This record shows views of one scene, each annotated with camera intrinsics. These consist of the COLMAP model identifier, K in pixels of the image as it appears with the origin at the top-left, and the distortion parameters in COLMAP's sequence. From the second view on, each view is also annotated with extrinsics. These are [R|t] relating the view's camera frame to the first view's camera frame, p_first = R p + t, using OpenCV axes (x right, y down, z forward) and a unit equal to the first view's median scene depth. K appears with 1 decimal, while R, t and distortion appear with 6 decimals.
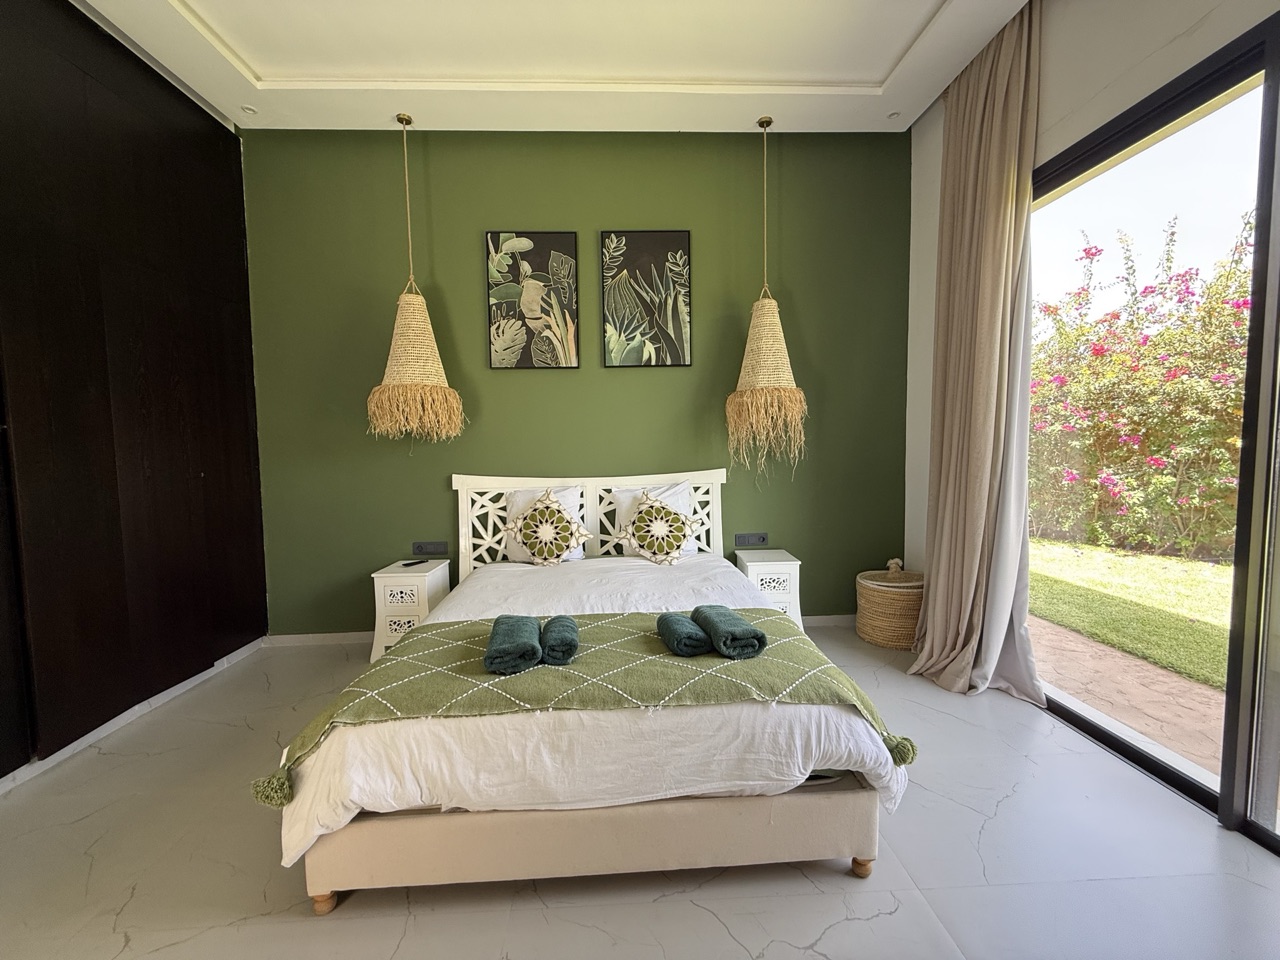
lens RADIAL K [[508.0, 0, 639.7], [0, 508.0, 479.9], [0, 0, 1]] dist [-0.000083, 0.000280]
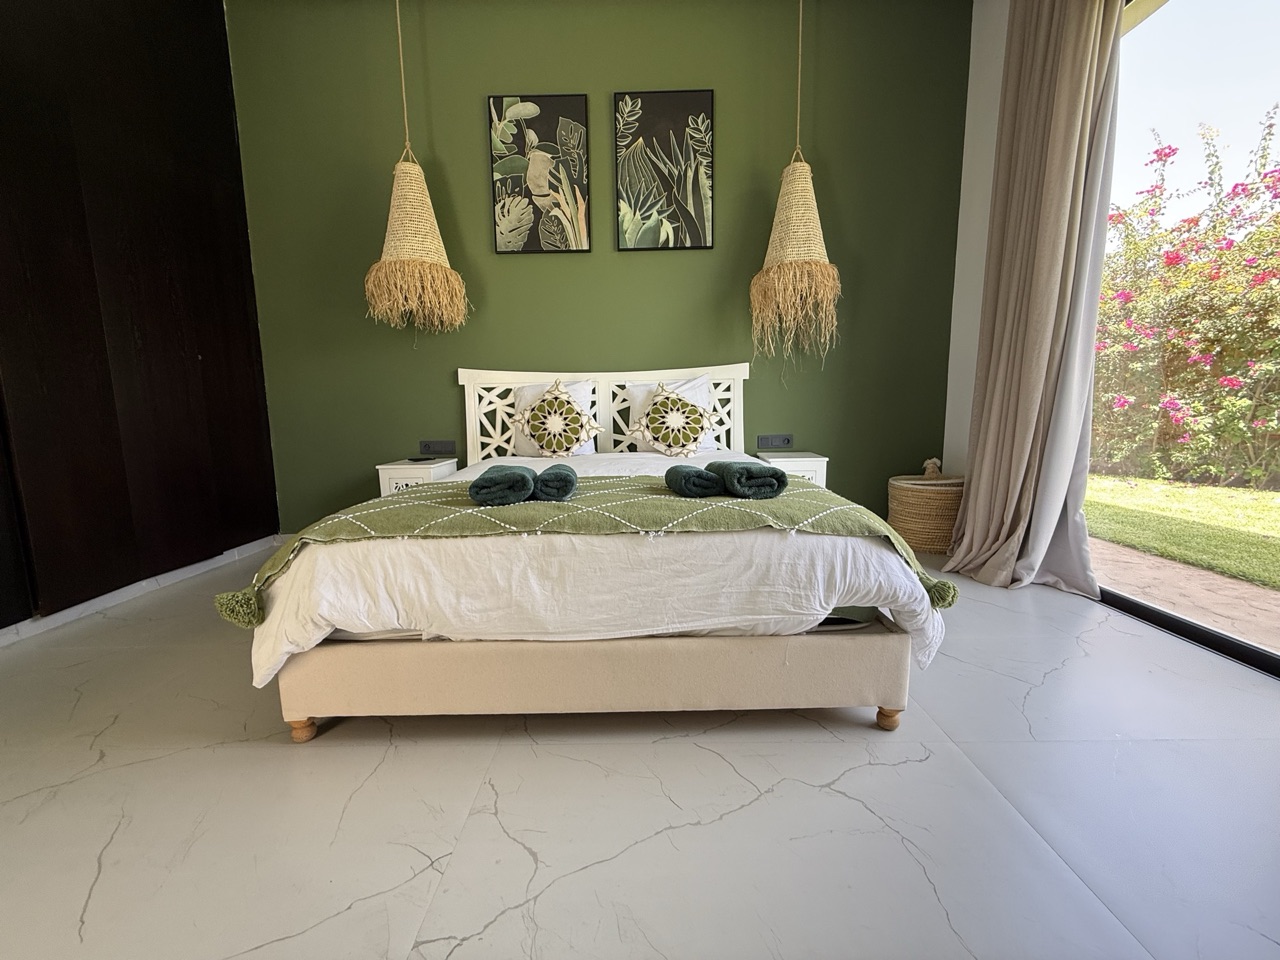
lens RADIAL K [[508.0, 0, 639.8], [0, 508.0, 480.1], [0, 0, 1]] dist [-0.000083, 0.000280]
pose [[0.998750, 0.008283, -0.049286, 0.020408], [-0.004671, 0.997324, 0.072956, 0.135104], [0.049759, -0.072634, 0.996117, 0.058243]]
